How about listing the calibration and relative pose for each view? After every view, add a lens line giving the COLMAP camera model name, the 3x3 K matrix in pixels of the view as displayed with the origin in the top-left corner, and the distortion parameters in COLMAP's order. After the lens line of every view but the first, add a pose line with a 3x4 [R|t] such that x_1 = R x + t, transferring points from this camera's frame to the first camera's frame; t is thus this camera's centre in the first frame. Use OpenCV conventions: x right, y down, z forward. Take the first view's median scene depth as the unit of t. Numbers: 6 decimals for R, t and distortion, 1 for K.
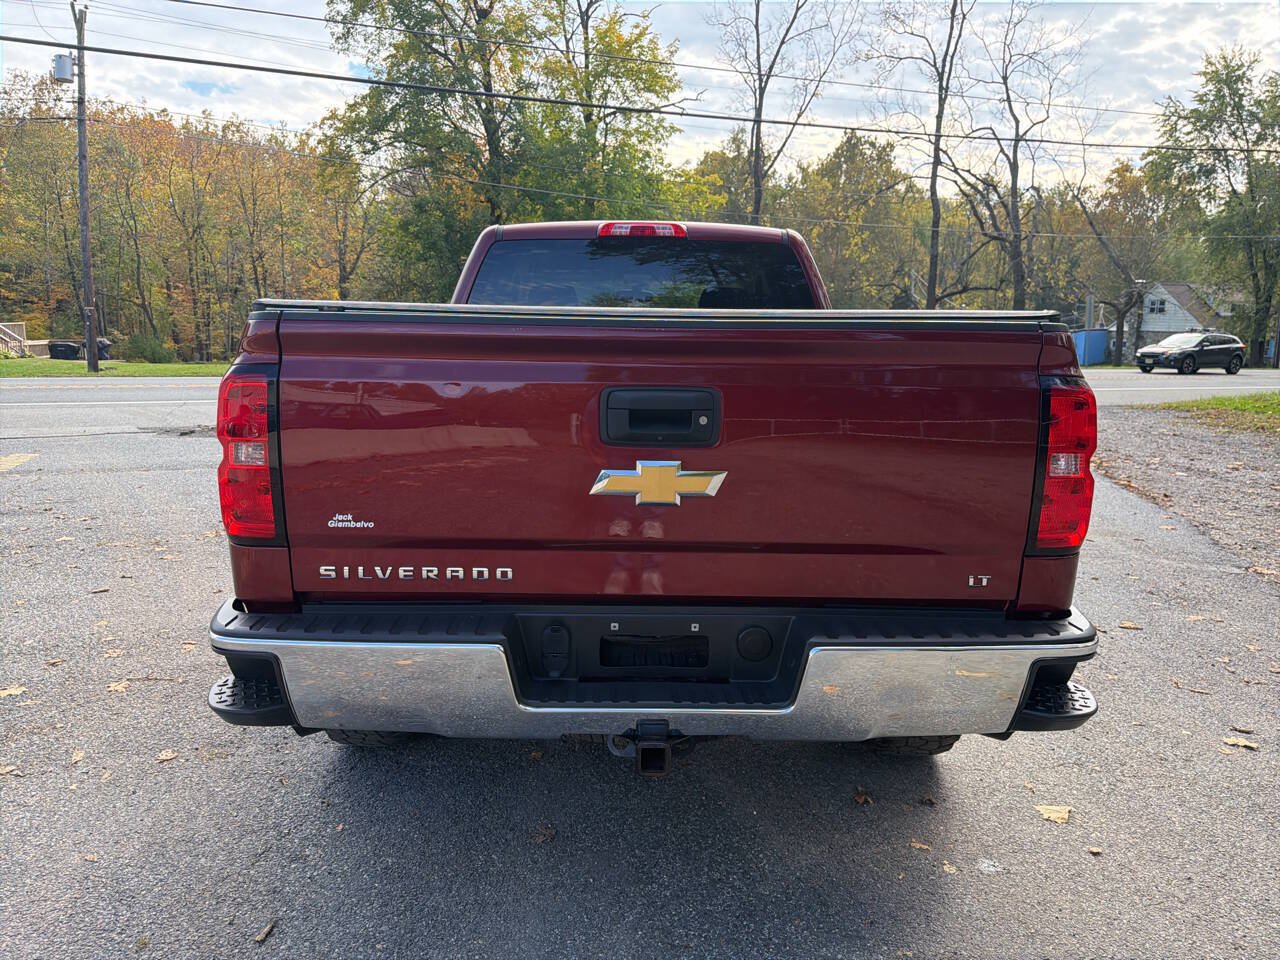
lens RADIAL K [[920.3, 0, 631.0], [0, 920.3, 476.7], [0, 0, 1]] dist [0.030215, -0.032635]
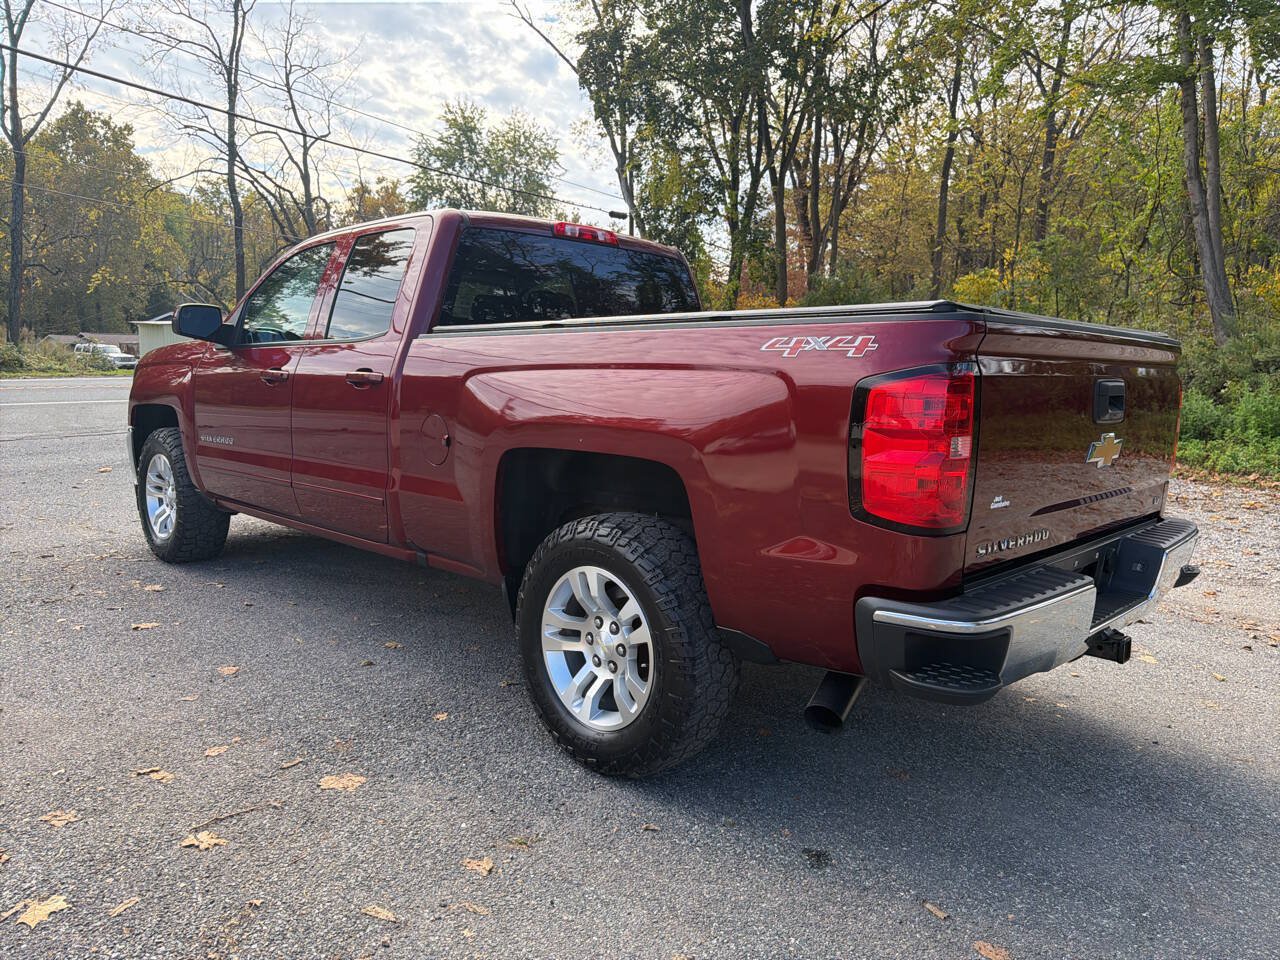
lens RADIAL K [[920.3, 0, 635.9], [0, 920.3, 477.8], [0, 0, 1]] dist [0.030215, -0.032635]
pose [[0.708477, -0.079876, 0.701199, -0.078142], [0.082002, 0.996162, 0.030623, -0.003020], [-0.700953, 0.035804, 0.712308, 0.027241]]
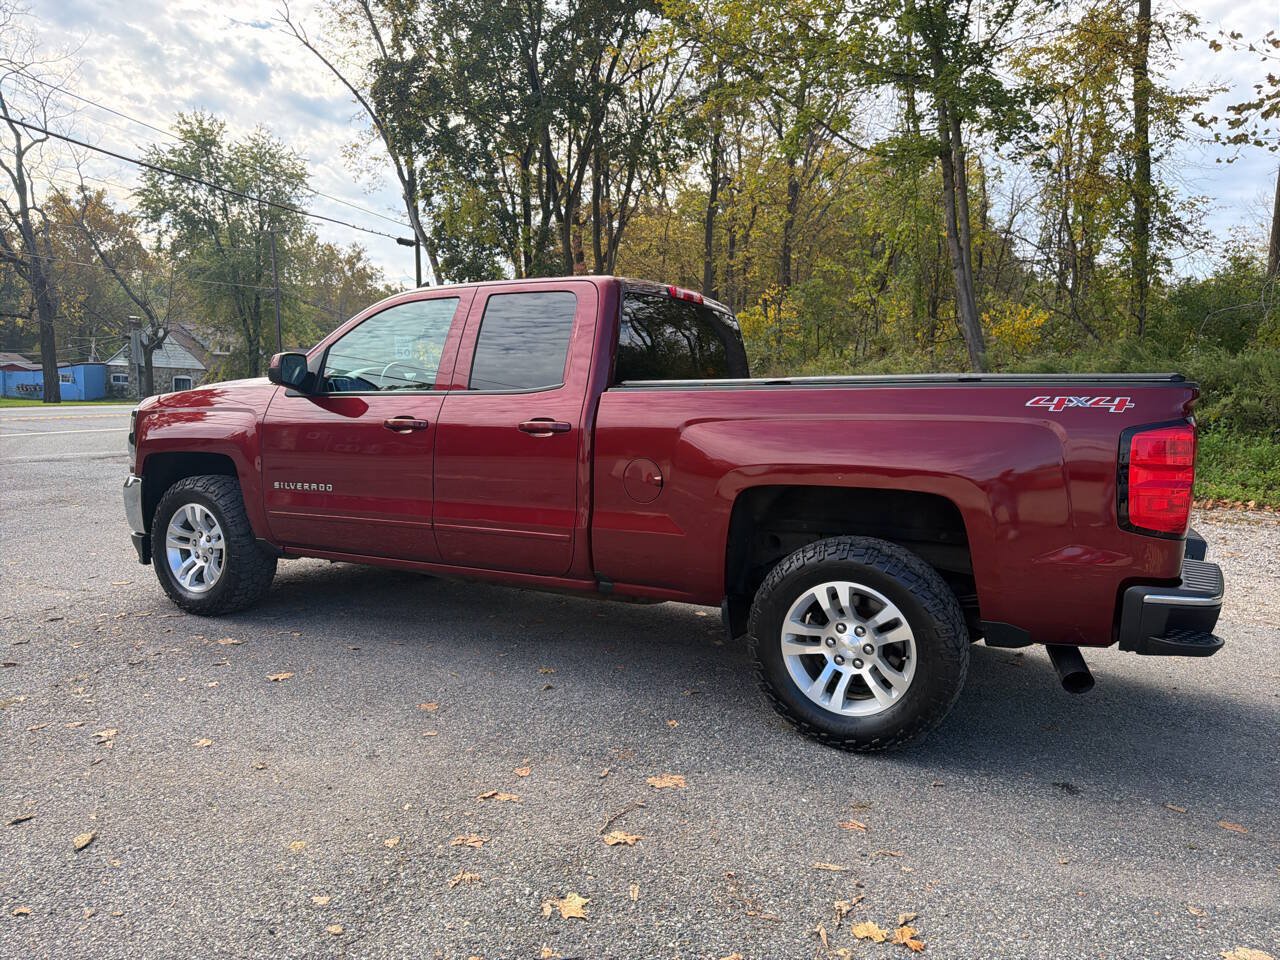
lens RADIAL K [[920.3, 0, 634.9], [0, 920.3, 483.5], [0, 0, 1]] dist [0.030215, -0.032635]
pose [[0.485405, -0.086039, 0.870045, -0.119985], [0.110516, 0.993202, 0.036560, -0.009567], [-0.867276, 0.078408, 0.491614, 0.057039]]
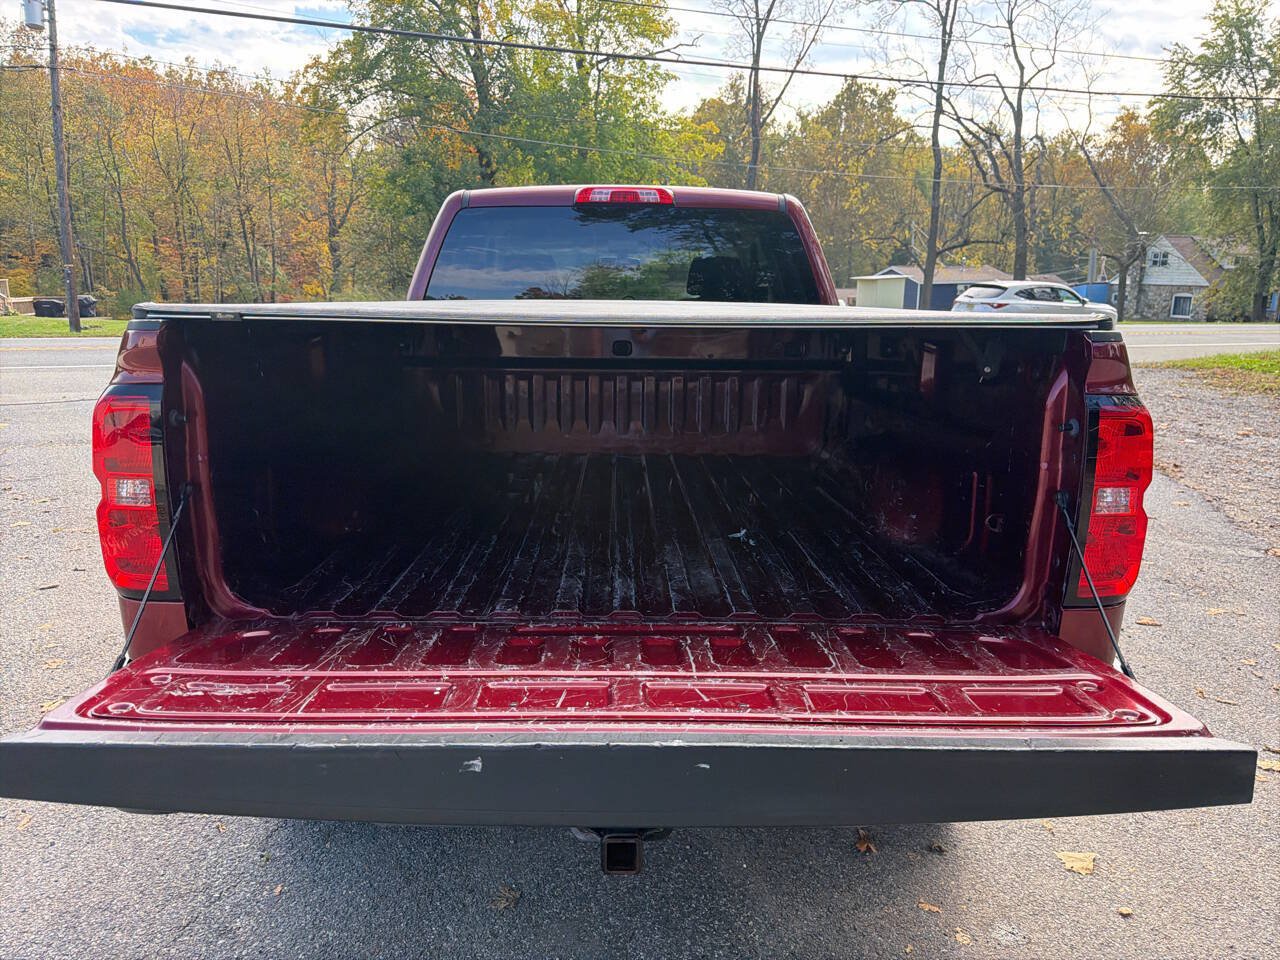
lens RADIAL K [[920.3, 0, 632.9], [0, 920.3, 477.7], [0, 0, 1]] dist [0.030215, -0.032635]
pose [[0.999979, -0.004142, 0.005079, 0.001688], [0.003881, 0.998725, 0.050337, -0.004249], [-0.005281, -0.050317, 0.998719, 0.009218]]
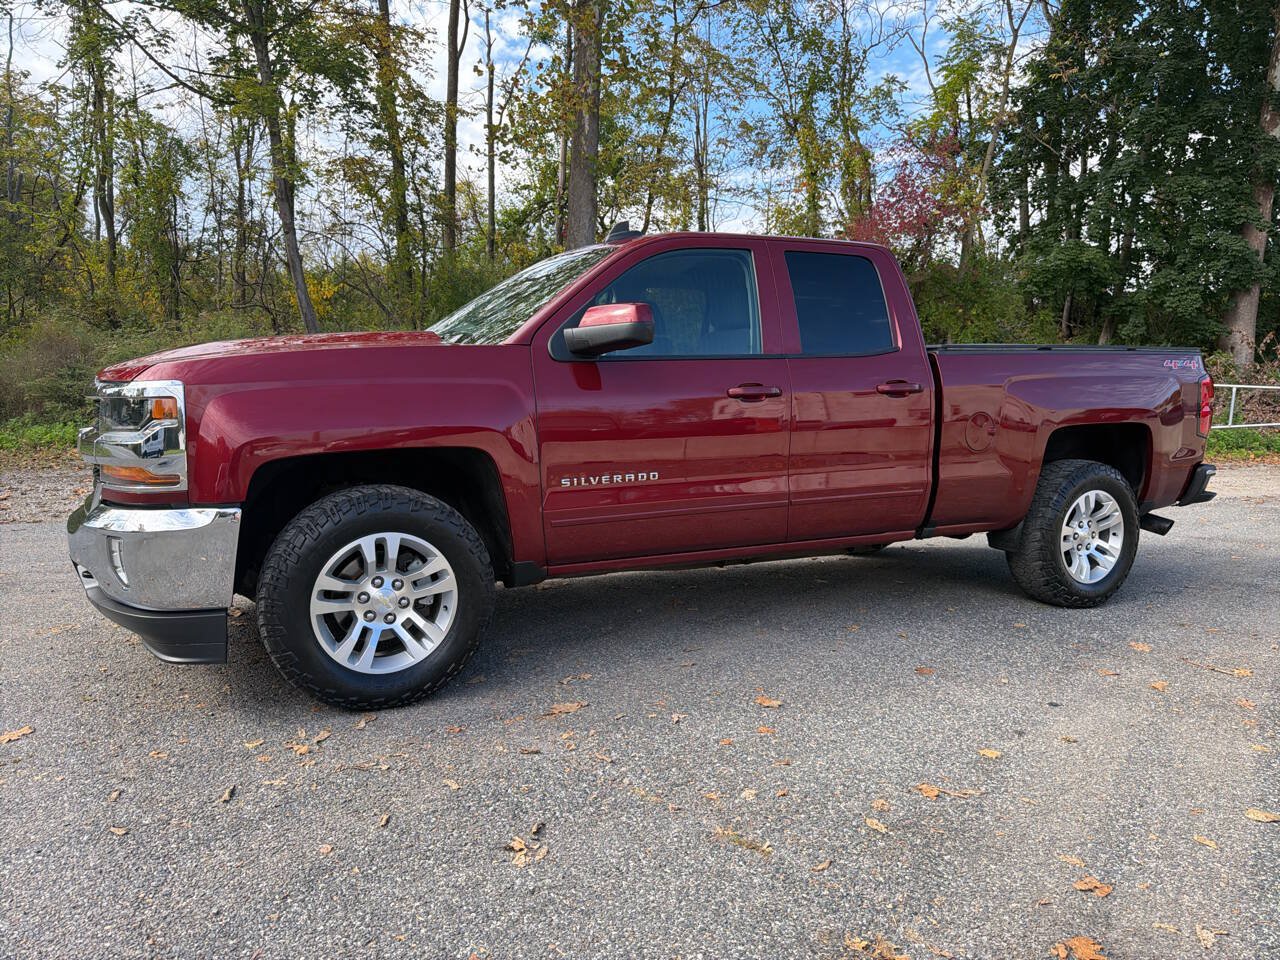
lens RADIAL K [[920.3, 0, 638.3], [0, 920.3, 489.4], [0, 0, 1]] dist [0.030215, -0.032635]
pose [[-0.450849, -0.119789, 0.884526, -0.117864], [0.111845, 0.975563, 0.189125, -0.027338], [-0.885565, 0.184196, -0.426434, 0.205685]]
